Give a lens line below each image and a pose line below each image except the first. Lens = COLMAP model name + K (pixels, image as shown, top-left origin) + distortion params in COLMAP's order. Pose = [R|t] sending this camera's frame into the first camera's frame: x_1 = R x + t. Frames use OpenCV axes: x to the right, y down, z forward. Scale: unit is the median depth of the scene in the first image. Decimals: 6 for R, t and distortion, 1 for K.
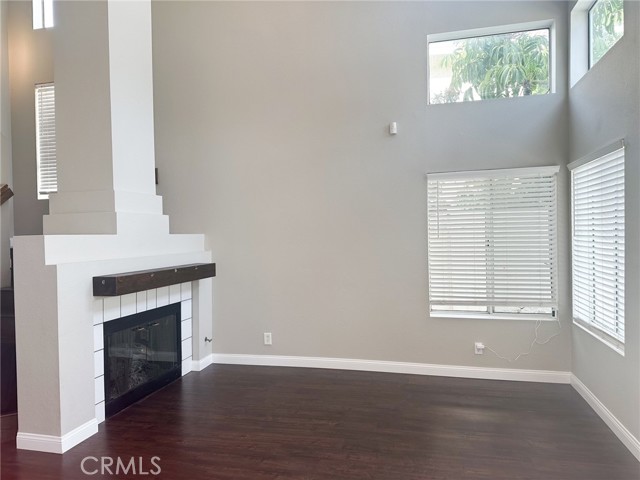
lens RADIAL K [[446.3, 0, 317.6], [0, 446.3, 241.7], [0, 0, 1]] dist [0.128335, -0.168841]
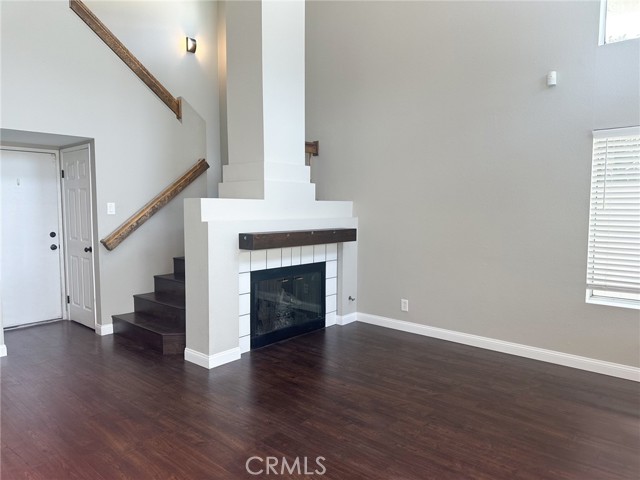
lens RADIAL K [[446.3, 0, 317.6], [0, 446.3, 241.7], [0, 0, 1]] dist [0.128335, -0.168841]
pose [[0.889605, 0.058386, -0.452984, 0.202634], [-0.027066, 0.996792, 0.075324, 0.002334], [0.455928, -0.054748, 0.888331, 0.019043]]
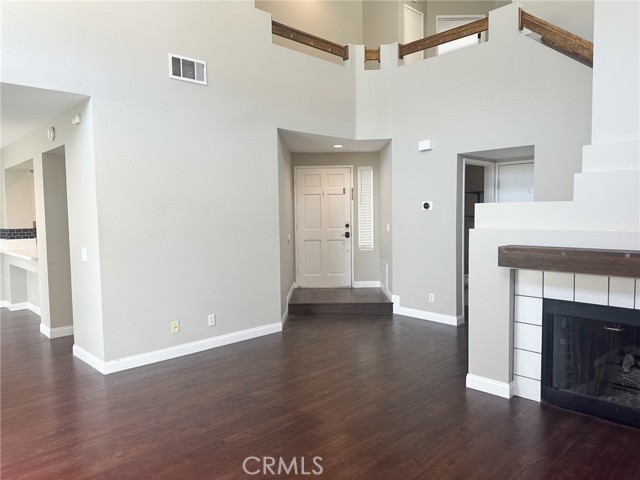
lens RADIAL K [[455.0, 0, 320.0], [0, 455.0, 240.0], [0, 0, 1]] dist [0.104272, -0.130564]
pose [[-0.523207, 0.076963, -0.848723, 0.483663], [0.010715, 0.996429, 0.083752, -0.018851], [0.852138, 0.034725, -0.522164, 0.977376]]
